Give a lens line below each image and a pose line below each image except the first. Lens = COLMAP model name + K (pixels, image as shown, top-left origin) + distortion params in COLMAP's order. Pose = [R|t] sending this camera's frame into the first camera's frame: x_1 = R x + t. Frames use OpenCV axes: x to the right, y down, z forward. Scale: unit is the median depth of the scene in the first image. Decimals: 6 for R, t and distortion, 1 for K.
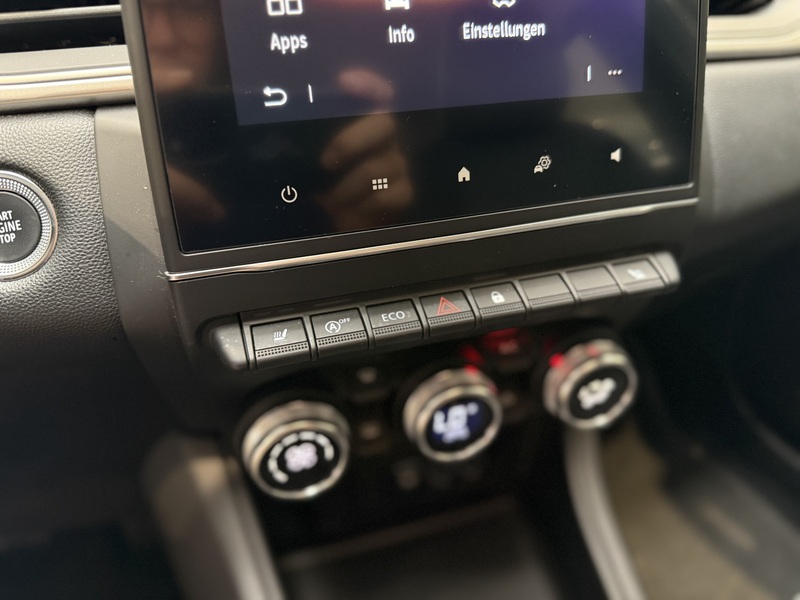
lens RADIAL K [[620.1, 0, 403.2], [0, 620.1, 295.5], [0, 0, 1]] dist [0.037752, -0.116293]
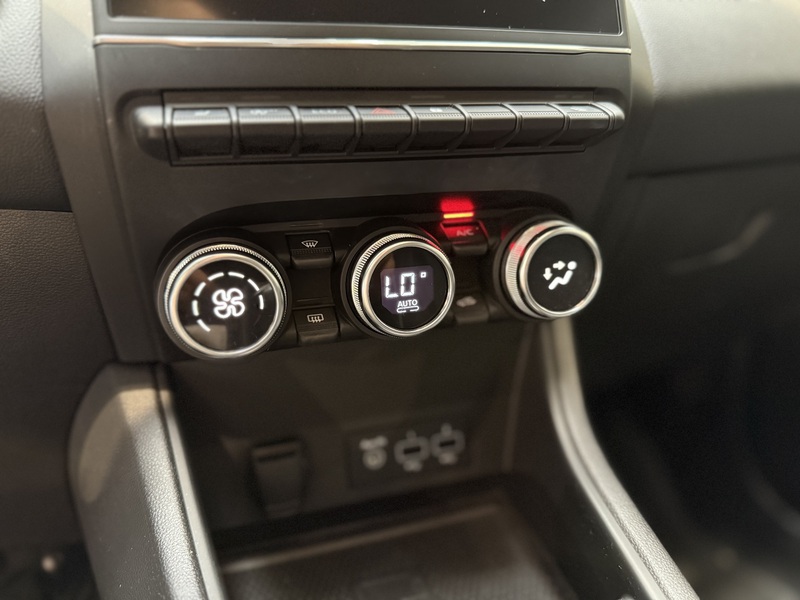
lens RADIAL K [[620.1, 0, 403.2], [0, 620.1, 295.5], [0, 0, 1]] dist [0.037752, -0.116293]
pose [[0.999808, -0.019574, -0.000988, 0.080938], [0.018453, 0.957140, -0.289037, 0.471878], [0.006603, 0.288964, 0.957317, 0.129623]]
